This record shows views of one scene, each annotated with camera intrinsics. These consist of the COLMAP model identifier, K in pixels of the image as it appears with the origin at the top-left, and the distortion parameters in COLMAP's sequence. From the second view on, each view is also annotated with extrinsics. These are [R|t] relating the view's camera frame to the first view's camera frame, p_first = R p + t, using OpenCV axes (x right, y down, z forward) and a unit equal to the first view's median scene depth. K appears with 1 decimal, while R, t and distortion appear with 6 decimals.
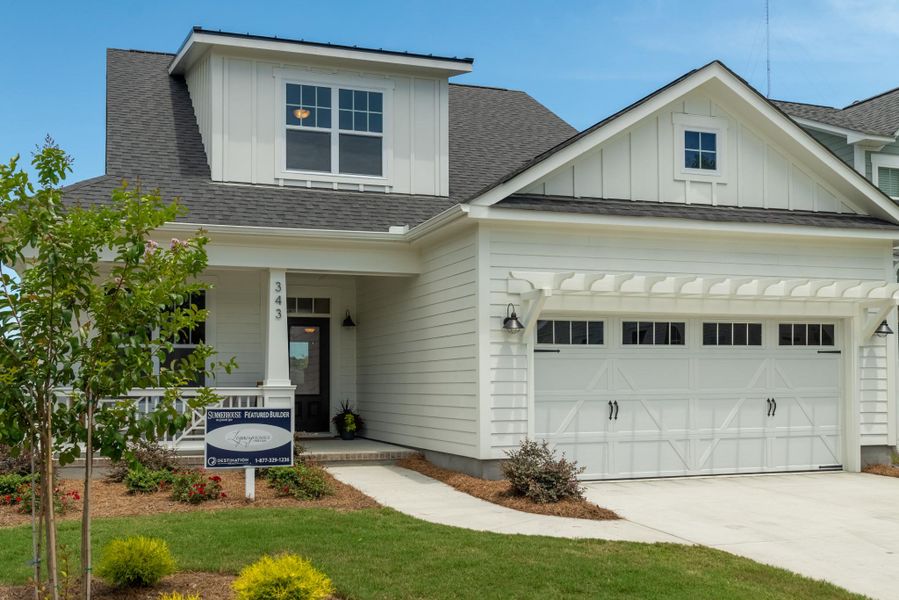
lens RADIAL K [[864.7, 0, 371.8], [0, 864.7, 373.2], [0, 0, 1]] dist [0.000048, 0.004799]
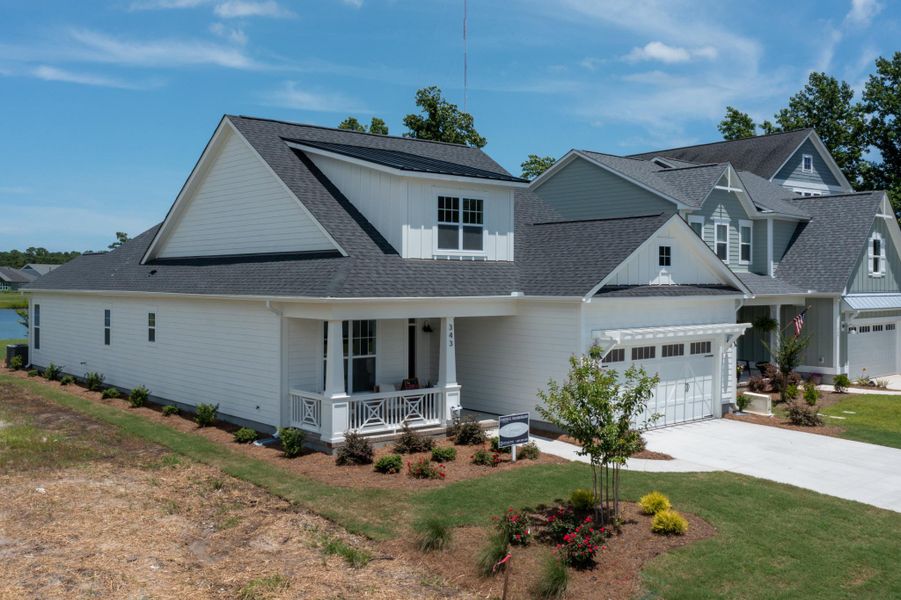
lens RADIAL K [[876.6, 0, 409.0], [0, 876.6, 276.5], [0, 0, 1]] dist [-0.013280, -0.009931]
pose [[0.928841, 0.008303, 0.370385, -0.831905], [-0.013161, 0.999857, 0.010591, -0.219561], [-0.370244, -0.014712, 0.928818, -0.565488]]
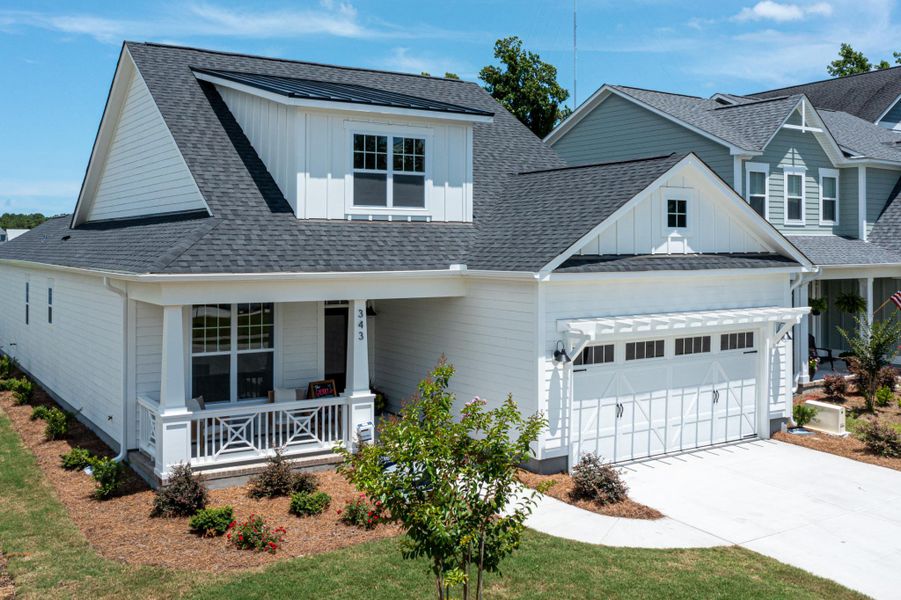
lens RADIAL K [[877.2, 0, 414.4], [0, 877.2, 234.0], [0, 0, 1]] dist [-0.013778, -0.002313]
pose [[0.967232, 0.007521, 0.253783, -0.355539], [-0.009030, 0.999948, 0.004782, -0.222206], [-0.253733, -0.006917, 0.967249, -0.217364]]
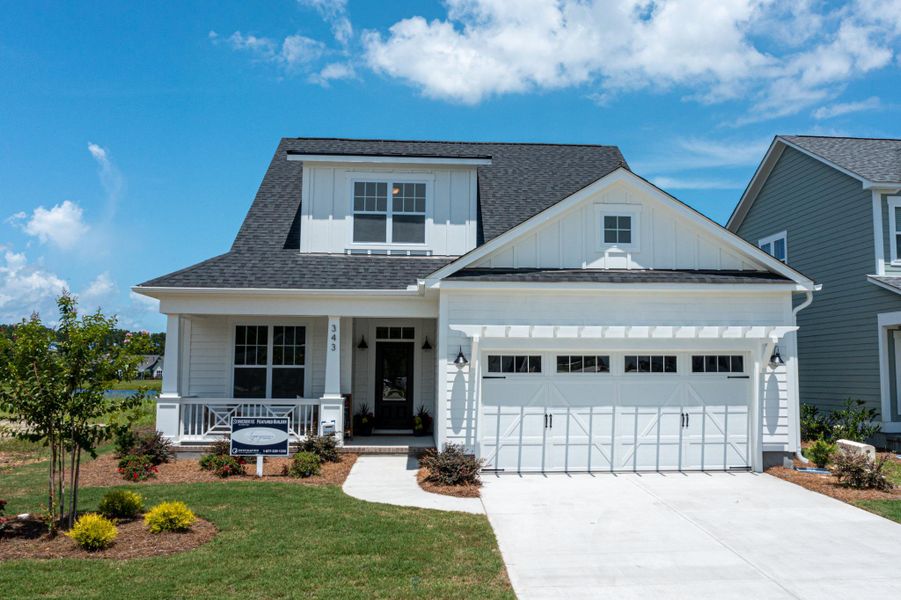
lens RADIAL K [[860.0, 0, 494.1], [0, 860.0, 296.1], [0, 0, 1]] dist [-0.007415, -0.001222]
pose [[0.977423, -0.009458, -0.211082, 0.460811], [-0.005561, 0.997500, -0.070445, -0.054854], [0.211220, 0.070028, 0.974927, -0.343858]]
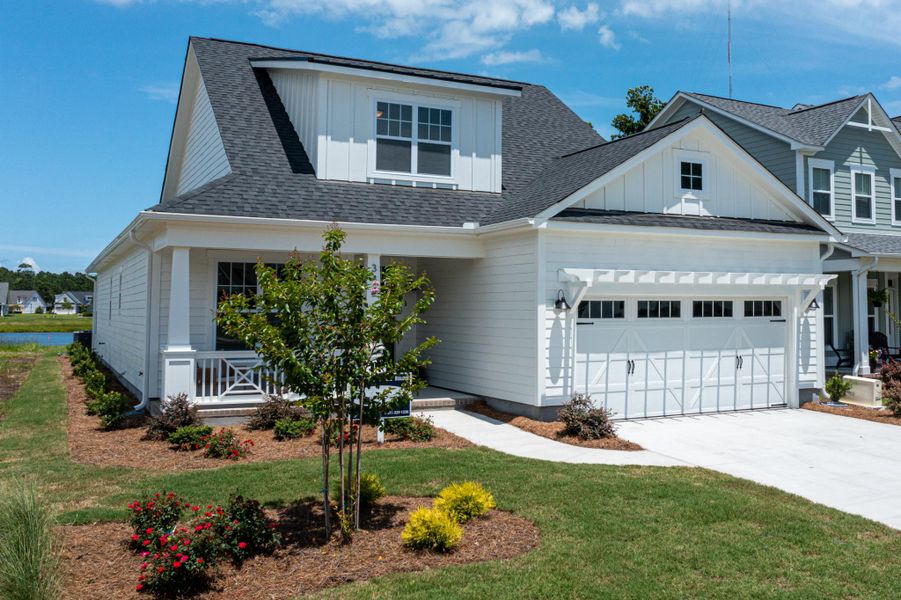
lens RADIAL K [[876.5, 0, 531.9], [0, 876.5, 251.2], [0, 0, 1]] dist [-0.016201, -0.007217]
pose [[0.978405, 0.020027, 0.205726, -0.148968], [-0.010023, 0.998721, -0.049555, -0.064739], [-0.206455, 0.046423, 0.977354, -0.297172]]
